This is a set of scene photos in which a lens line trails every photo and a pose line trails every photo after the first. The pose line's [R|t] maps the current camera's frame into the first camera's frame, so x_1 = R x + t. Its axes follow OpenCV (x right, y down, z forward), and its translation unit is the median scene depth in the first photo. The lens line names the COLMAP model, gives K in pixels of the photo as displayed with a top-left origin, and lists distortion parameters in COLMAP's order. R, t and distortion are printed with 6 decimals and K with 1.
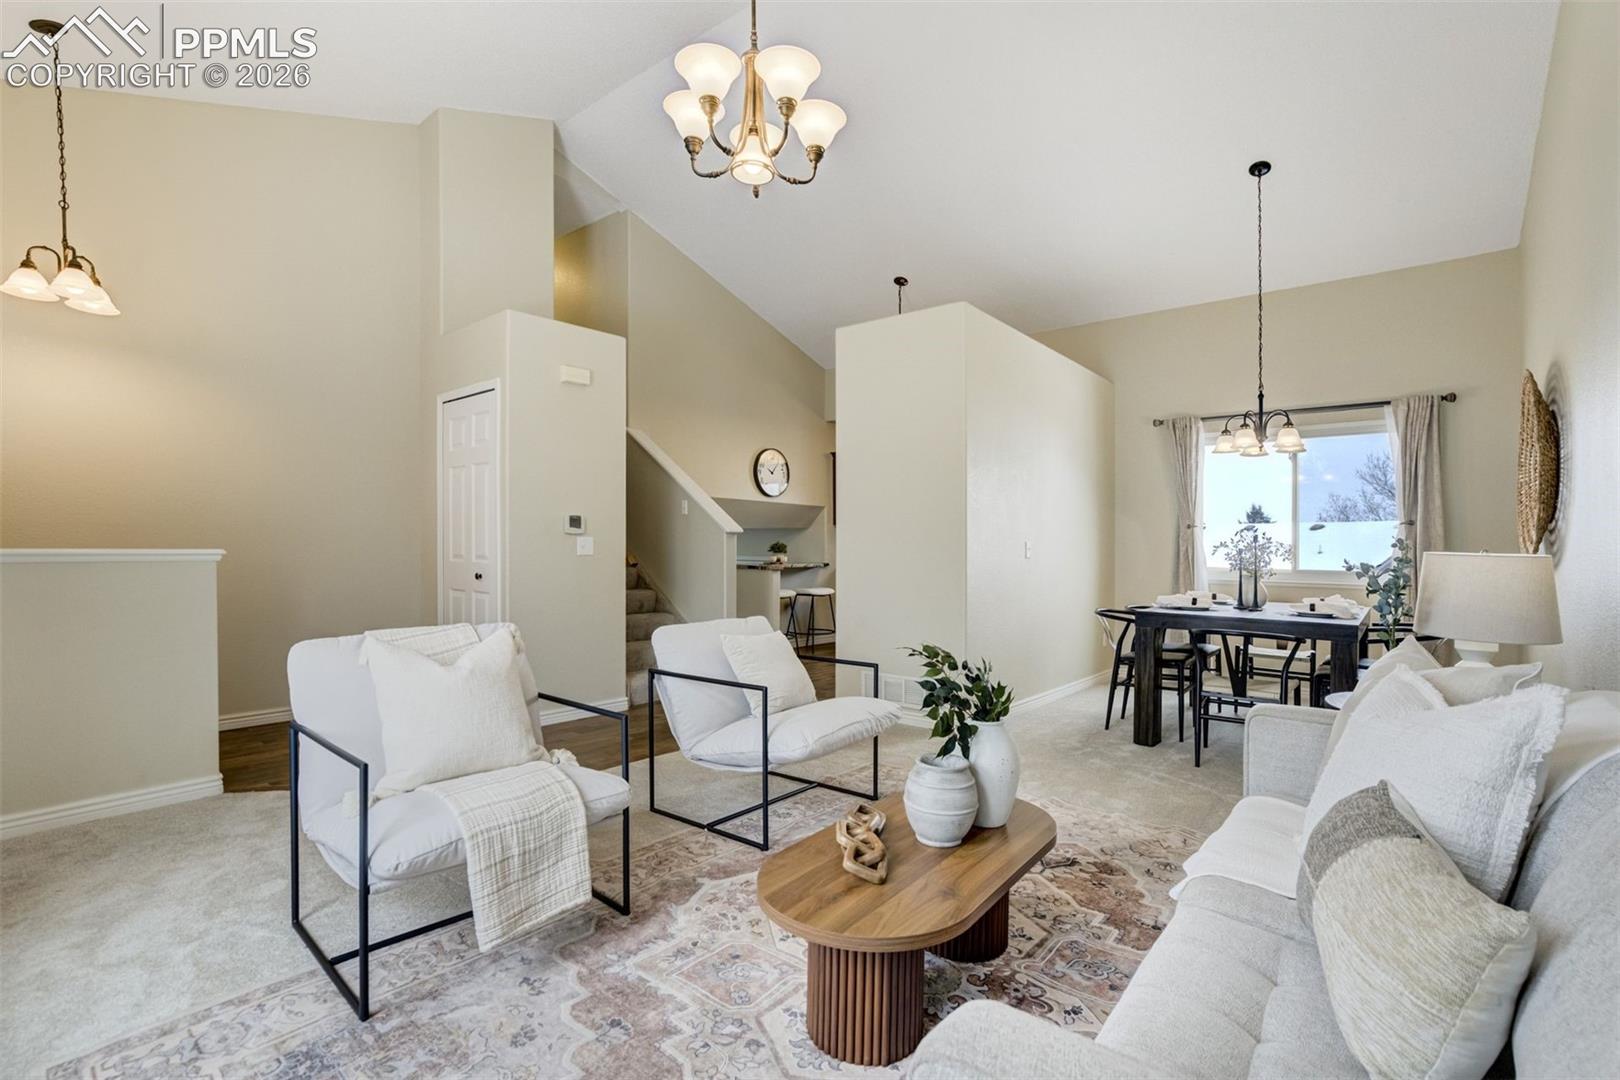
lens RADIAL K [[760.7, 0, 827.0], [0, 760.7, 548.3], [0, 0, 1]] dist [-0.026913, 0.005661]
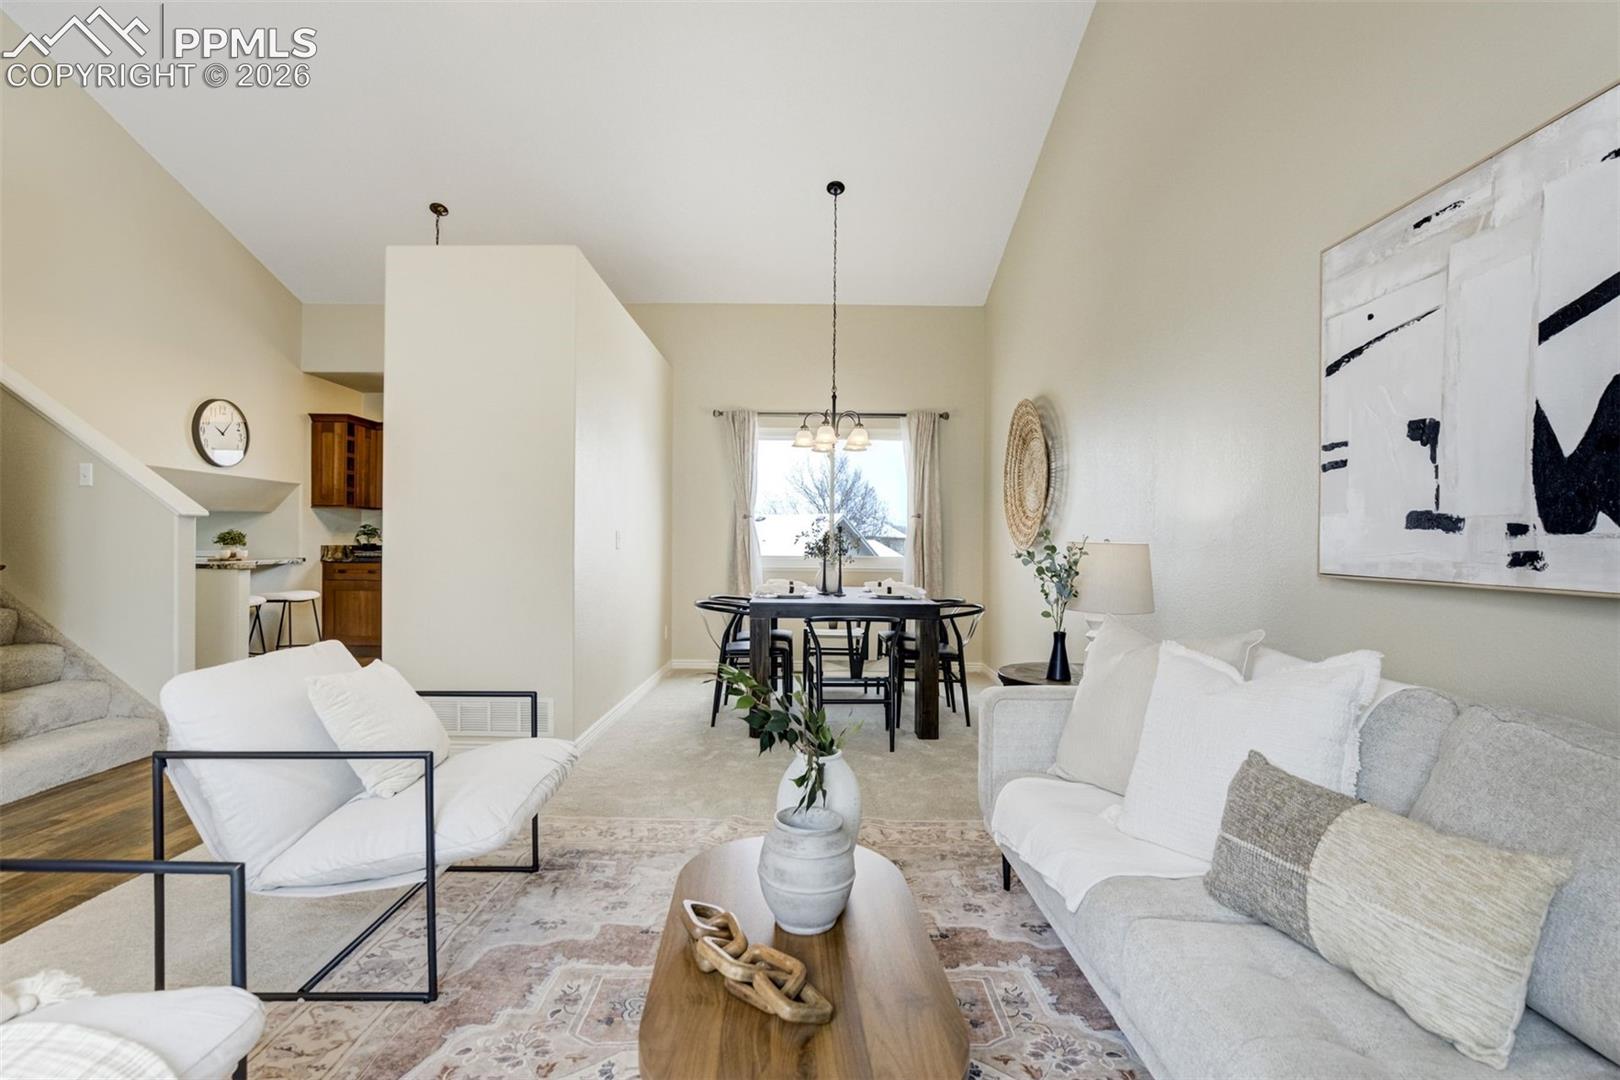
lens RADIAL K [[760.7, 0, 813.4], [0, 760.7, 535.7], [0, 0, 1]] dist [-0.026913, 0.005661]
pose [[0.776674, 0.000006, 0.629902, -0.141957], [0.001698, 0.999996, -0.002103, -0.000708], [-0.629900, 0.002703, 0.776671, 0.176092]]
